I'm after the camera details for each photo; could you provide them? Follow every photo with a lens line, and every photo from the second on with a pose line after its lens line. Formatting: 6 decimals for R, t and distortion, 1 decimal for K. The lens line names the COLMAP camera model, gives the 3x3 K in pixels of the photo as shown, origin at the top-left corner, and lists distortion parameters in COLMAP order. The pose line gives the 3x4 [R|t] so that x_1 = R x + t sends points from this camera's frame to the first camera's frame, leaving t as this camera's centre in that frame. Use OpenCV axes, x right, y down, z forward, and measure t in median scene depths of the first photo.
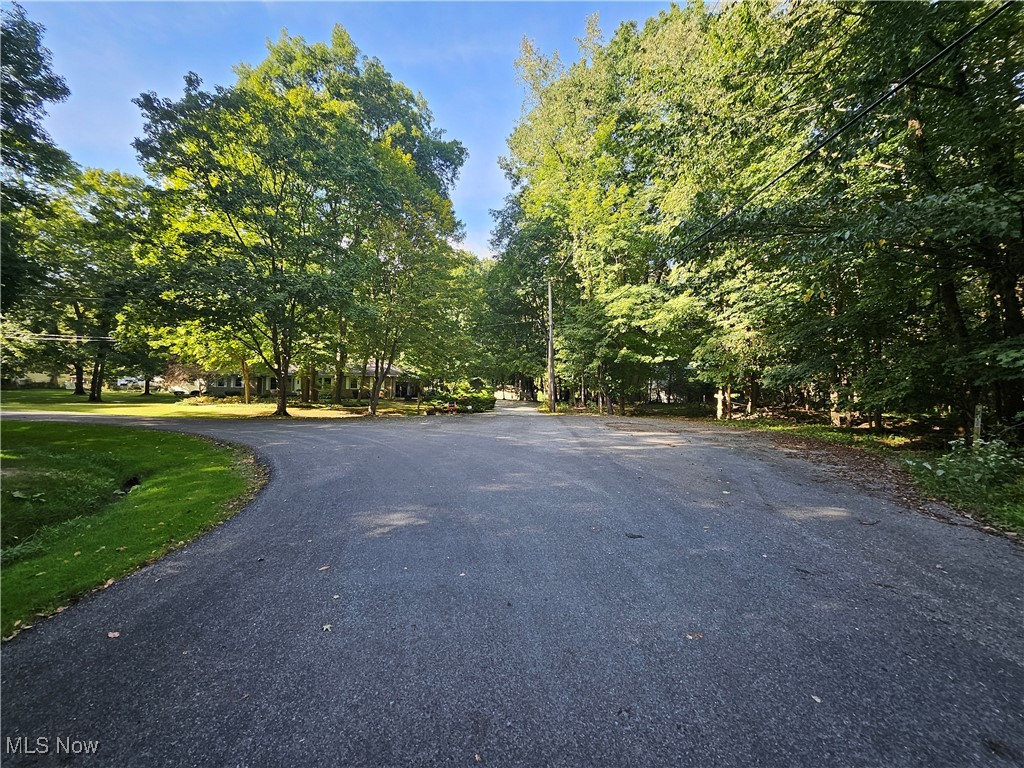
lens RADIAL K [[387.7, 0, 507.0], [0, 387.7, 385.3], [0, 0, 1]] dist [-0.001160, -0.000316]
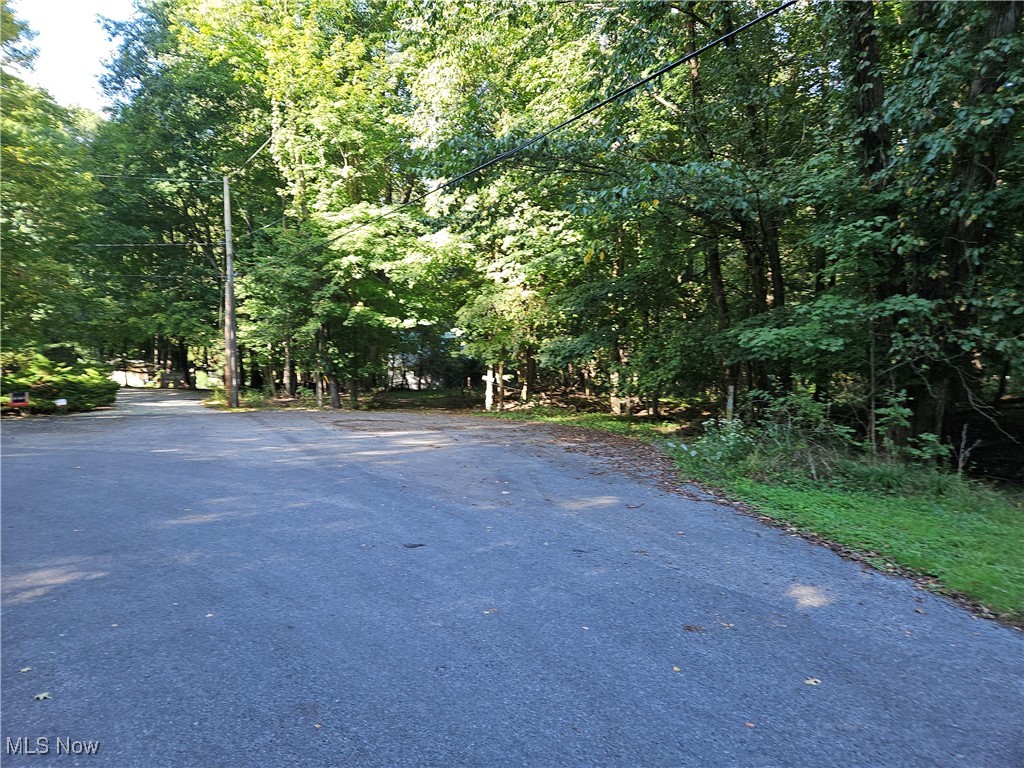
lens RADIAL K [[678.3, 0, 506.8], [0, 678.3, 382.7], [0, 0, 1]] dist [0.069269, -0.062465]
pose [[0.858578, -0.008156, 0.512617, -0.064278], [-0.007658, 0.999558, 0.028731, 0.000325], [-0.512625, -0.028593, 0.858136, -0.088425]]
